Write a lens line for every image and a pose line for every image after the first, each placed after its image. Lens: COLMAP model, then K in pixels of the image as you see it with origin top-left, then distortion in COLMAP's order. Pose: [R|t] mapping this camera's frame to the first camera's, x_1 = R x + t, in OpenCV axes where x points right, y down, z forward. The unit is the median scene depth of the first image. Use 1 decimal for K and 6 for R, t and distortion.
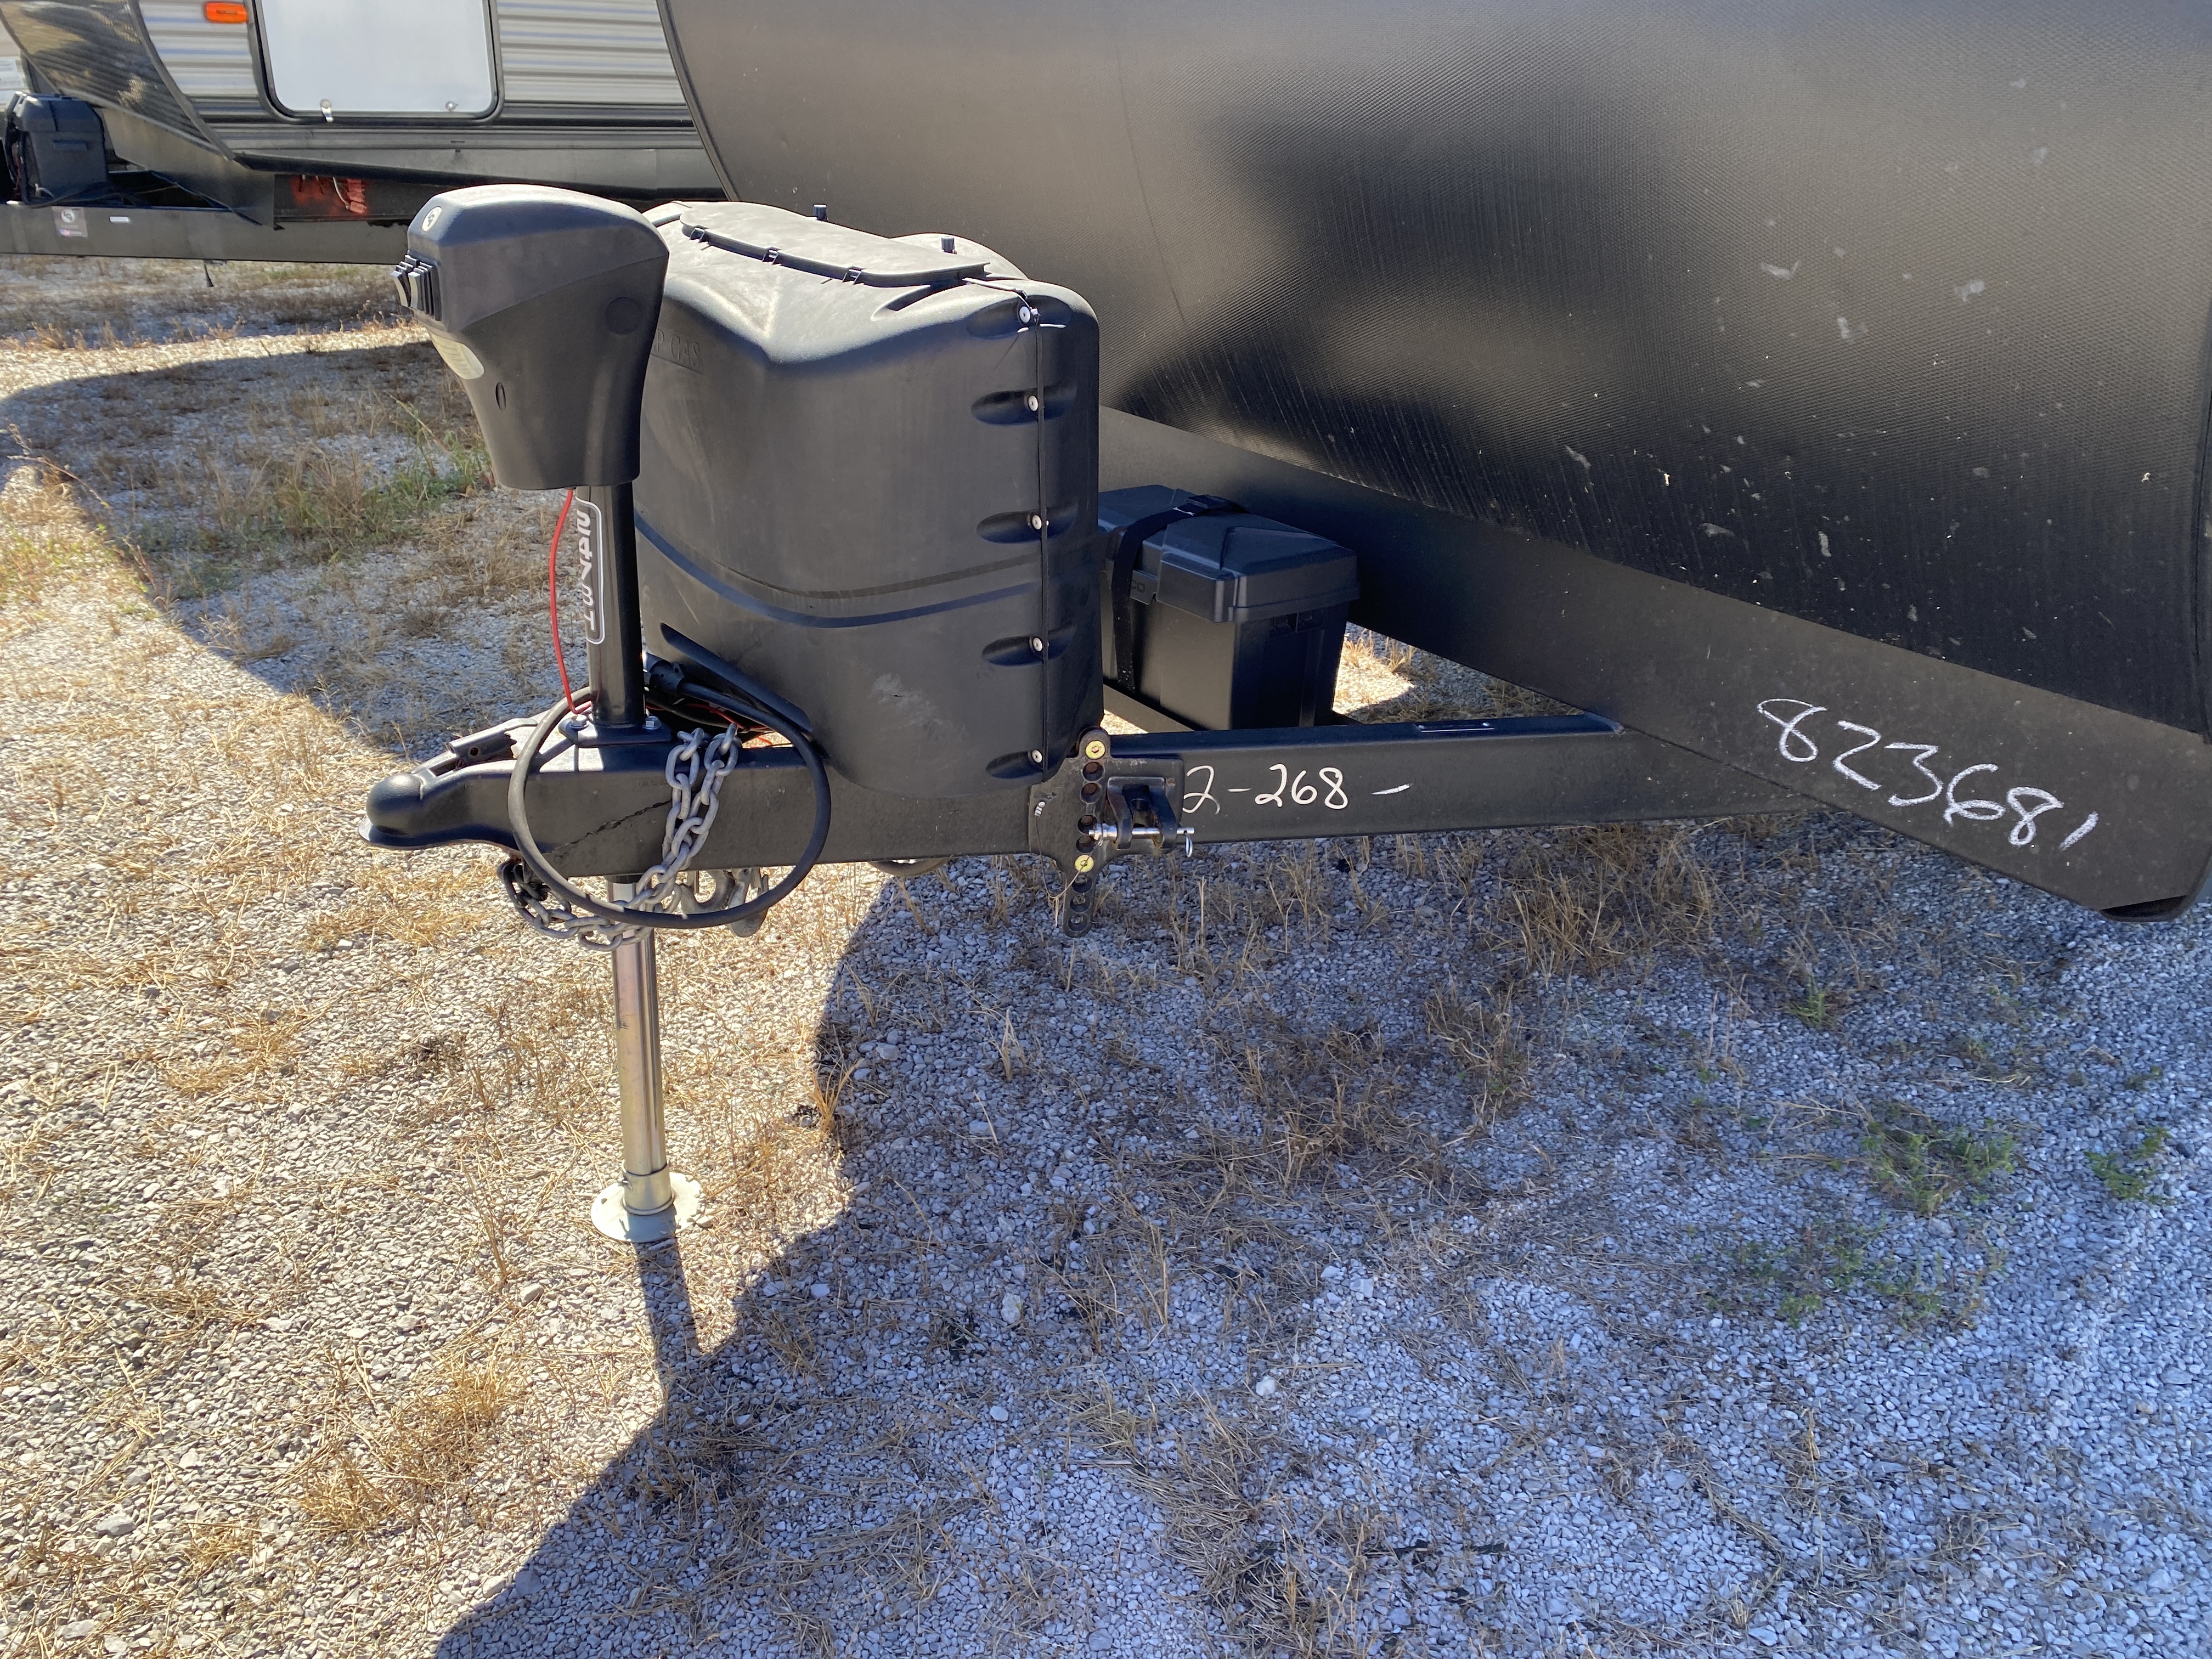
lens RADIAL K [[1675.3, 0, 1106.0], [0, 1675.3, 829.5], [0, 0, 1]] dist [0.151462, -0.301174]
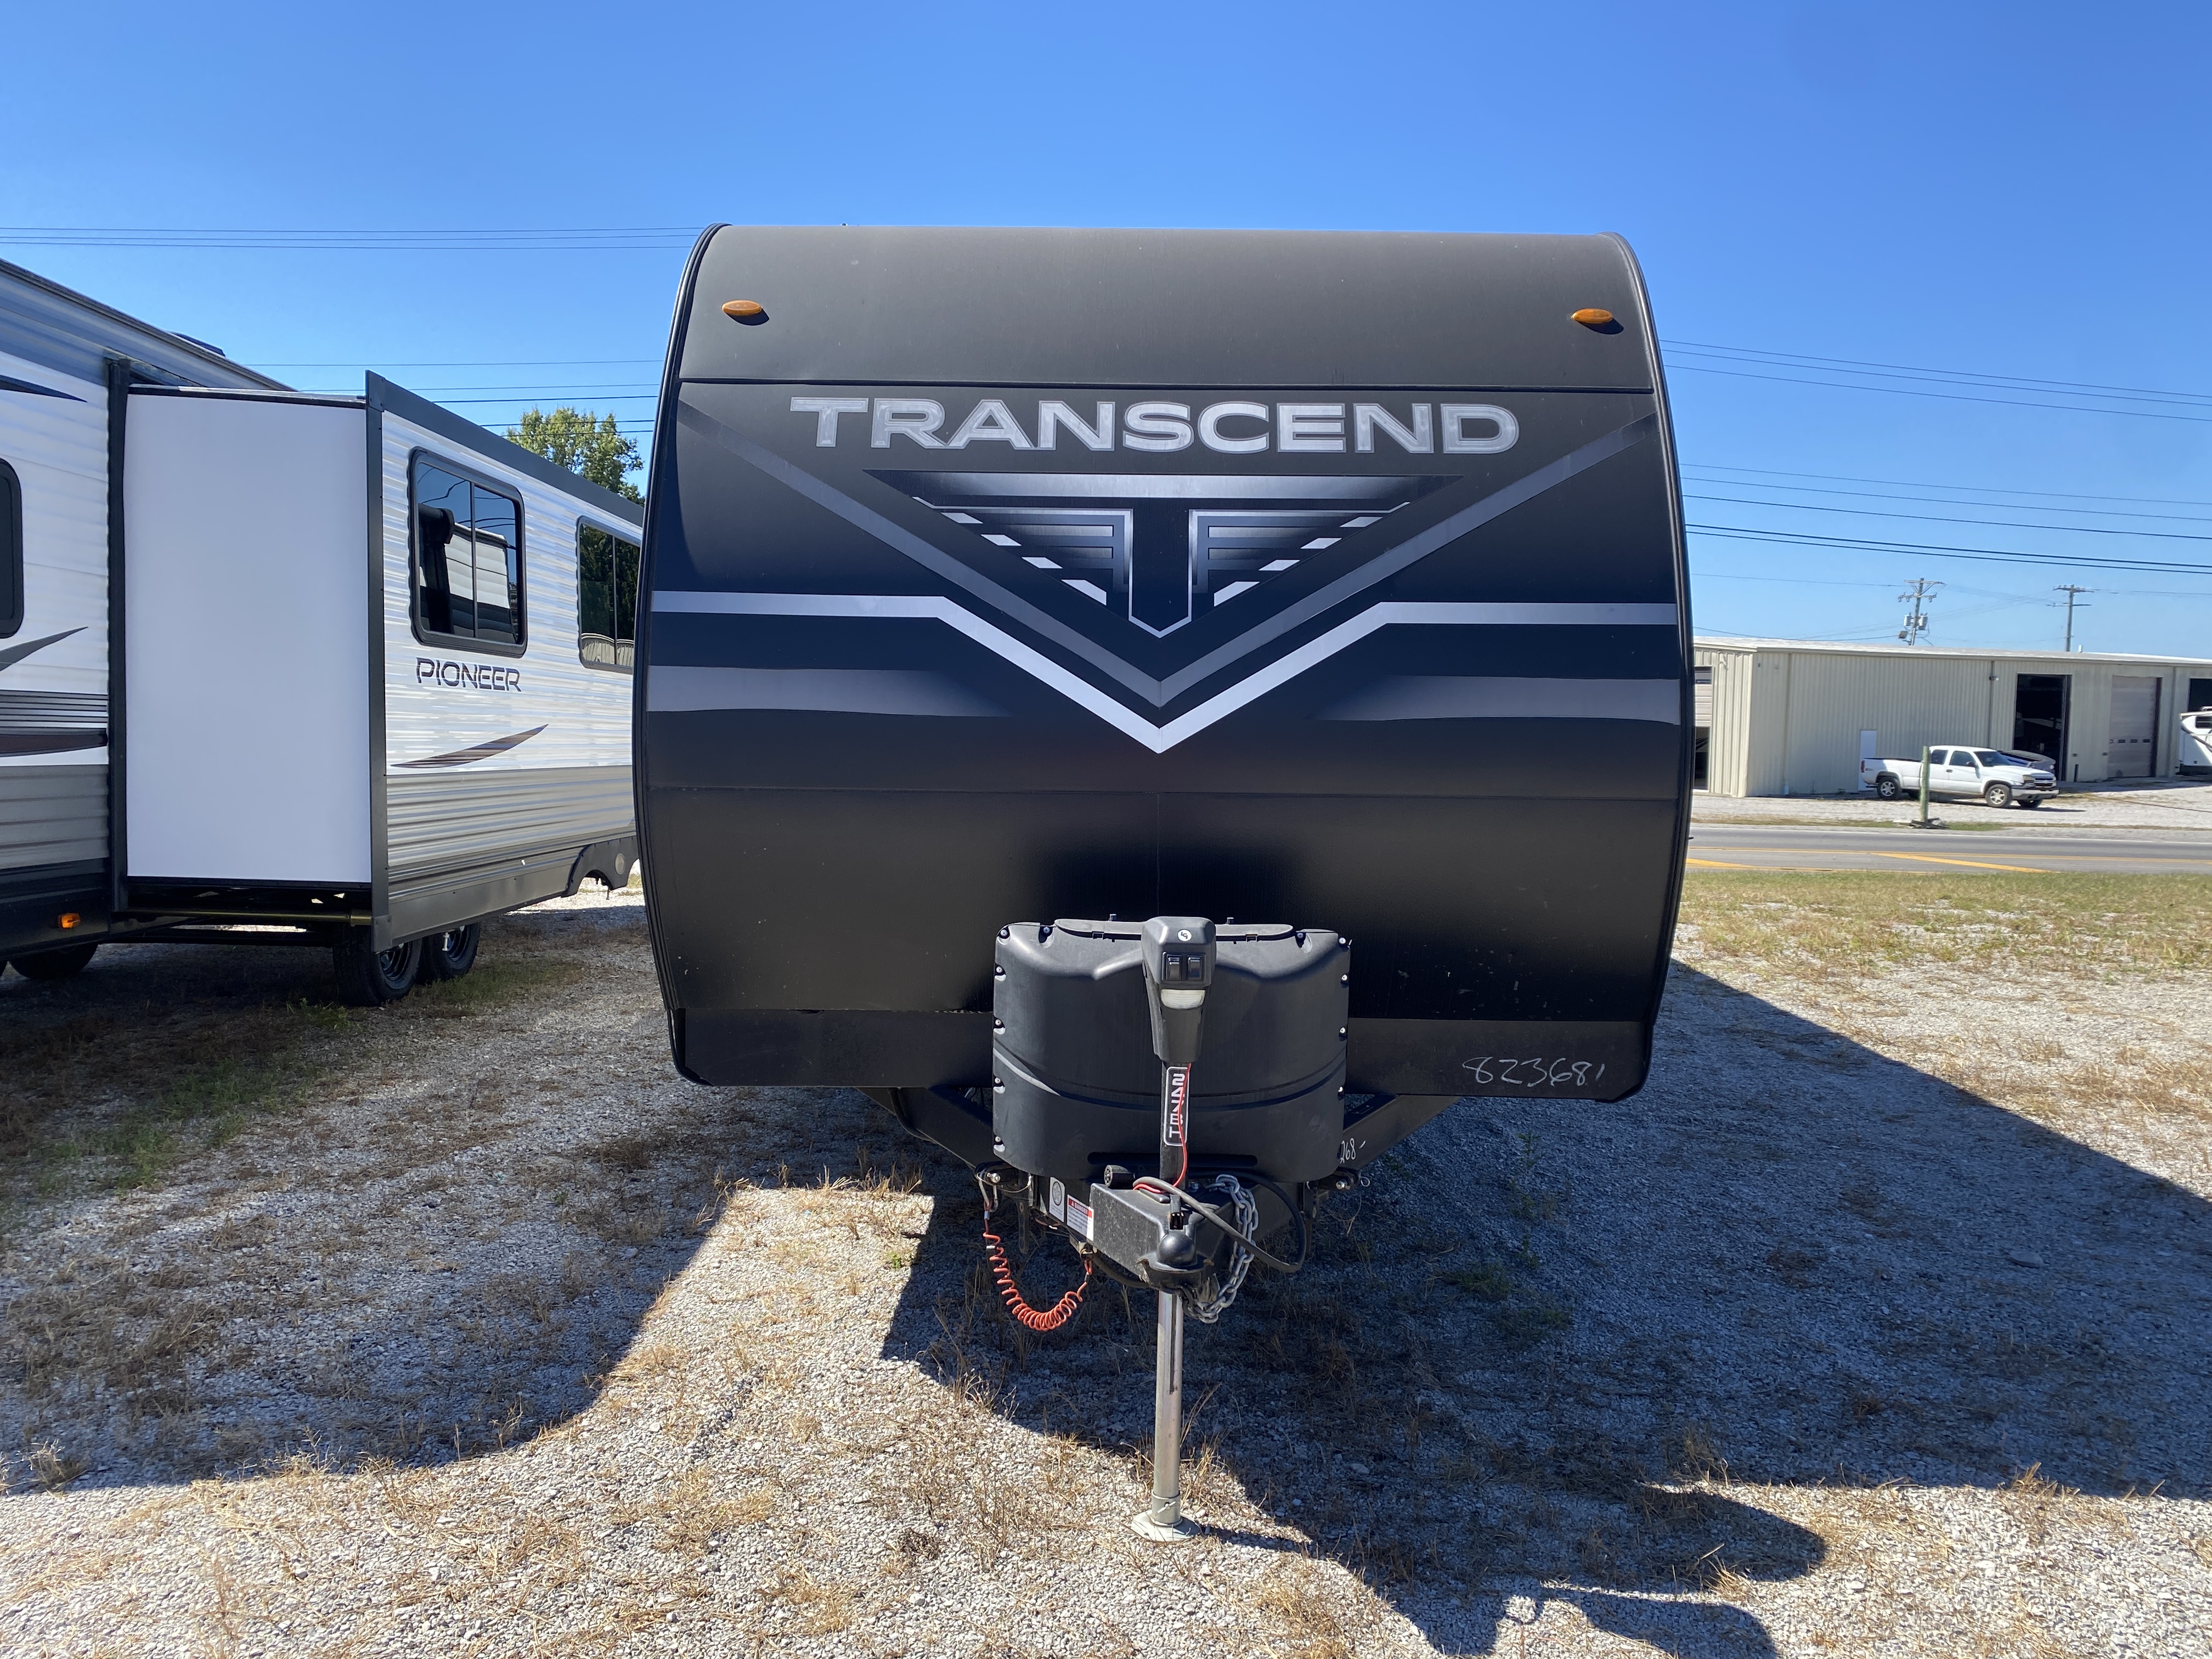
lens RADIAL K [[1675.3, 0, 1106.0], [0, 1675.3, 829.5], [0, 0, 1]] dist [0.151462, -0.301174]
pose [[0.612515, -0.073516, 0.787033, -1.597524], [0.351694, 0.917032, -0.188051, -0.096915], [-0.707910, 0.391979, 0.587551, -0.143533]]
